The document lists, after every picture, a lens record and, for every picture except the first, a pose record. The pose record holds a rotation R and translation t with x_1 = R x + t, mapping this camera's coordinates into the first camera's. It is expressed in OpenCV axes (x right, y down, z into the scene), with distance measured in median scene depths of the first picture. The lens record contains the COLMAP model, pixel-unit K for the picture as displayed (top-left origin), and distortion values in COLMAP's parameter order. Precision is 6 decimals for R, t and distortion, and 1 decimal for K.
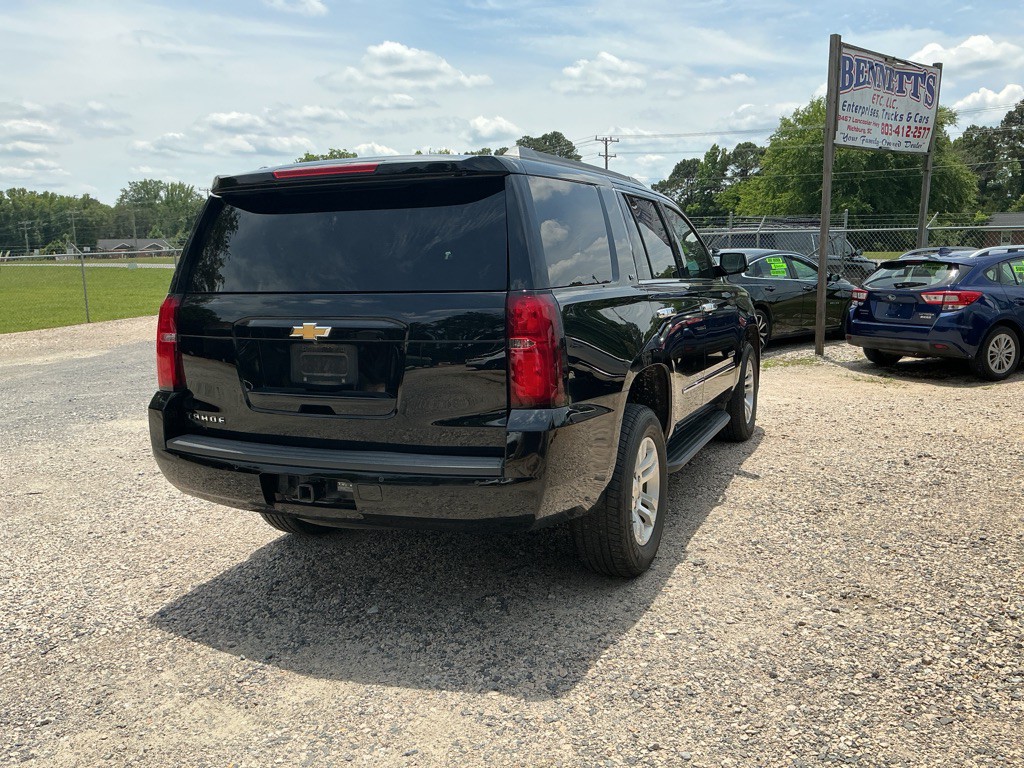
lens RADIAL K [[838.3, 0, 506.3], [0, 838.3, 380.7], [0, 0, 1]] dist [0.047931, -0.092486]
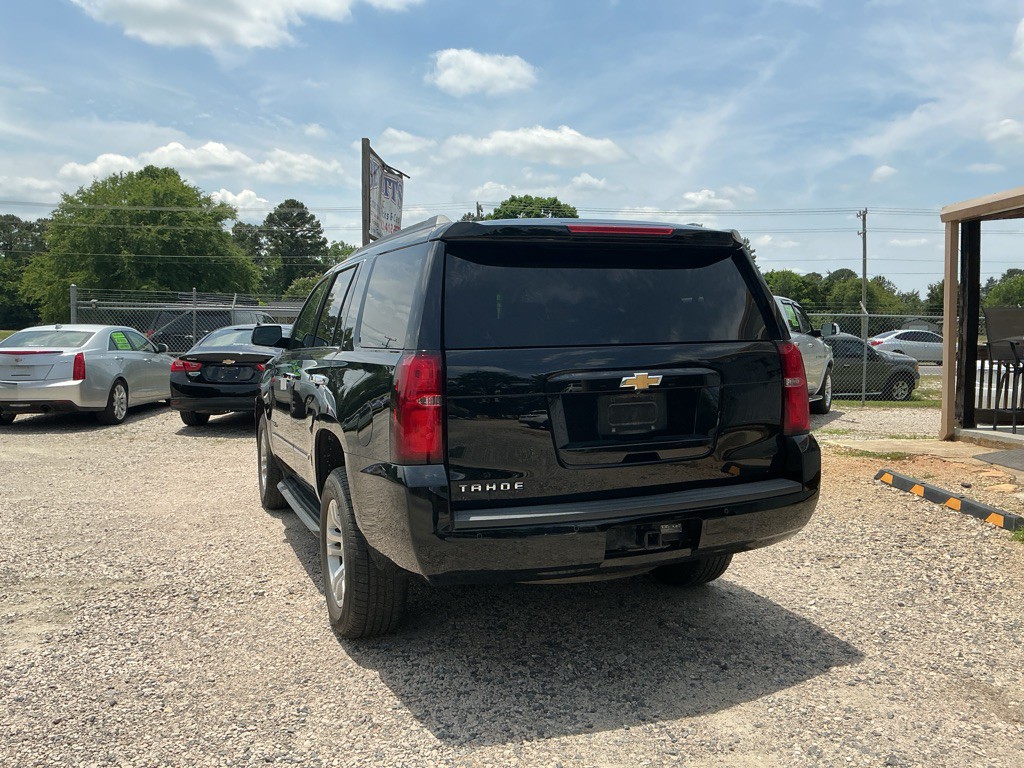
lens RADIAL K [[838.3, 0, 507.8], [0, 838.3, 379.8], [0, 0, 1]] dist [0.047931, -0.092486]
pose [[0.691133, -0.028275, 0.722174, -0.988349], [0.098724, 0.993561, -0.055580, -0.017539], [-0.715953, 0.109709, 0.689475, 0.369525]]
